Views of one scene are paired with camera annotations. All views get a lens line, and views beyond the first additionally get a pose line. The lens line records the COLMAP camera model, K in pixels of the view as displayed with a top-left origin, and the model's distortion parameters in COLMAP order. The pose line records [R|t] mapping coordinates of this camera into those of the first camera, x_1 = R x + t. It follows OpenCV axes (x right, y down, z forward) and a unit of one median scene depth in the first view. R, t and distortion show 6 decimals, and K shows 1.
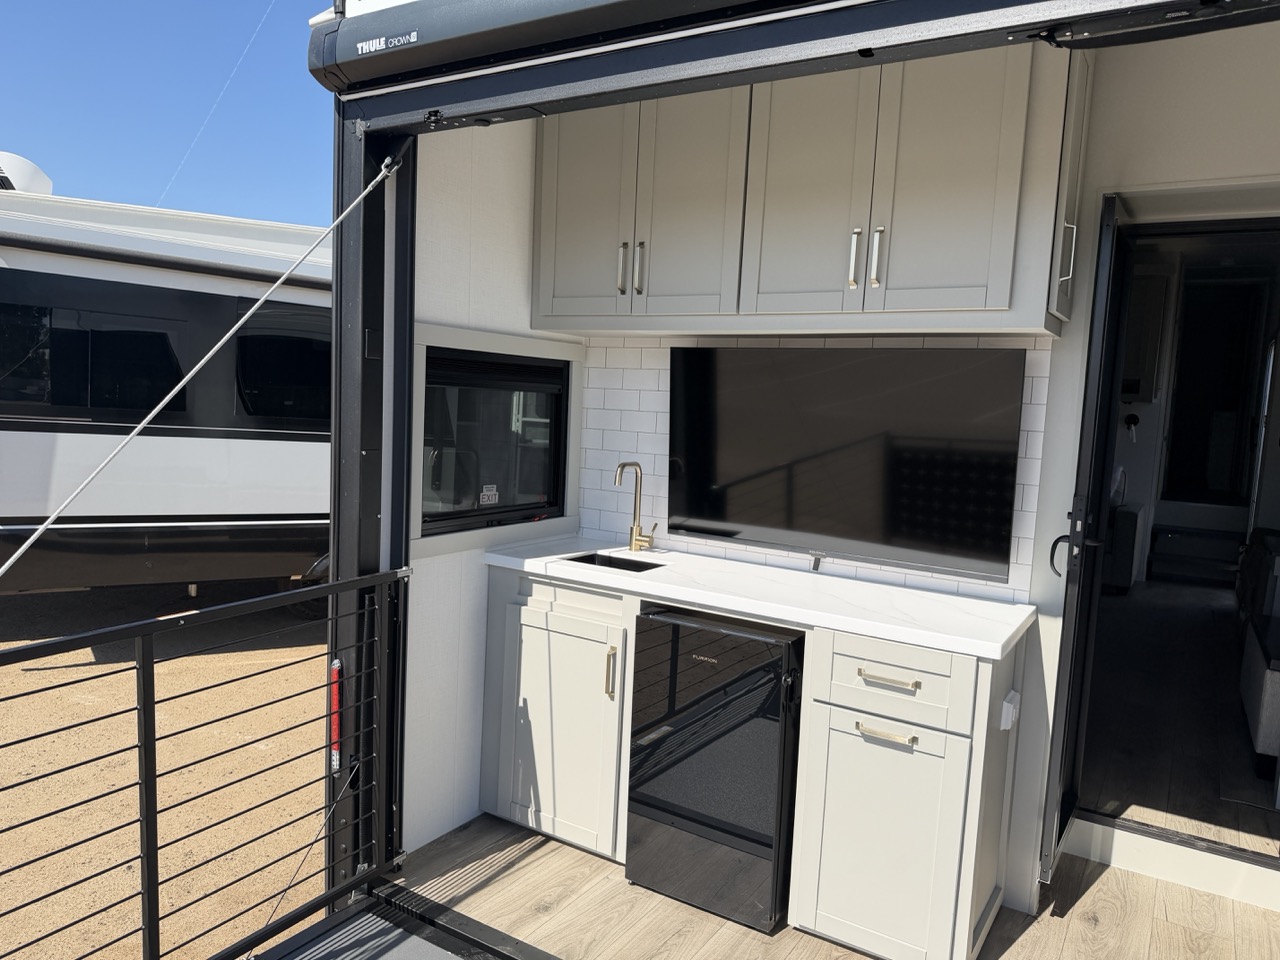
lens RADIAL K [[904.6, 0, 643.2], [0, 904.6, 489.2], [0, 0, 1]] dist [0.057380, -0.076569]
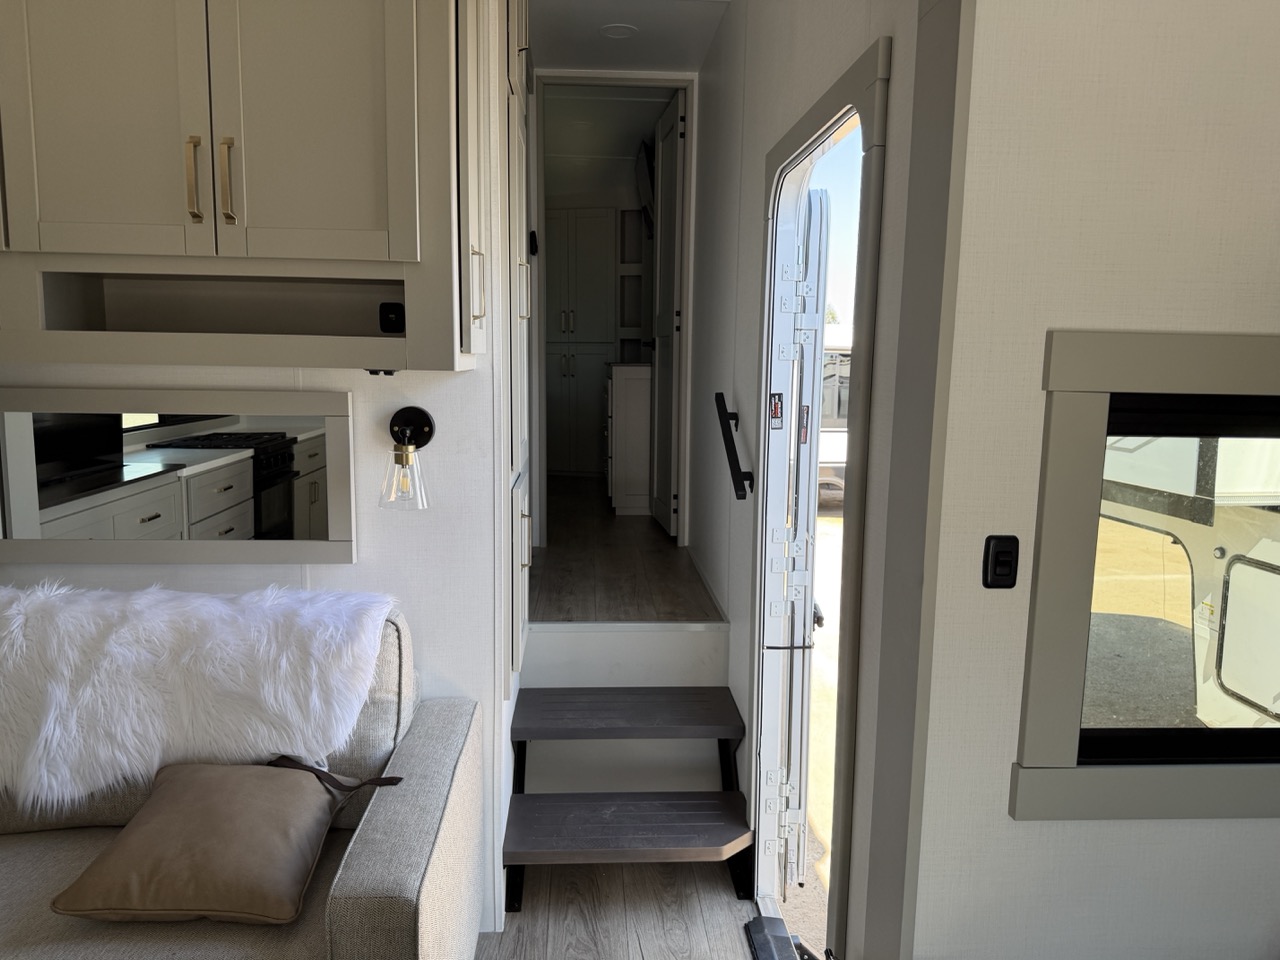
lens RADIAL K [[904.6, 0, 642.5], [0, 904.6, 474.0], [0, 0, 1]] dist [0.057380, -0.076569]
pose [[0.814012, -0.108764, 0.570574, 1.023099], [0.080912, 0.993968, 0.074039, -0.181895], [-0.575185, -0.014103, 0.817902, 1.722250]]
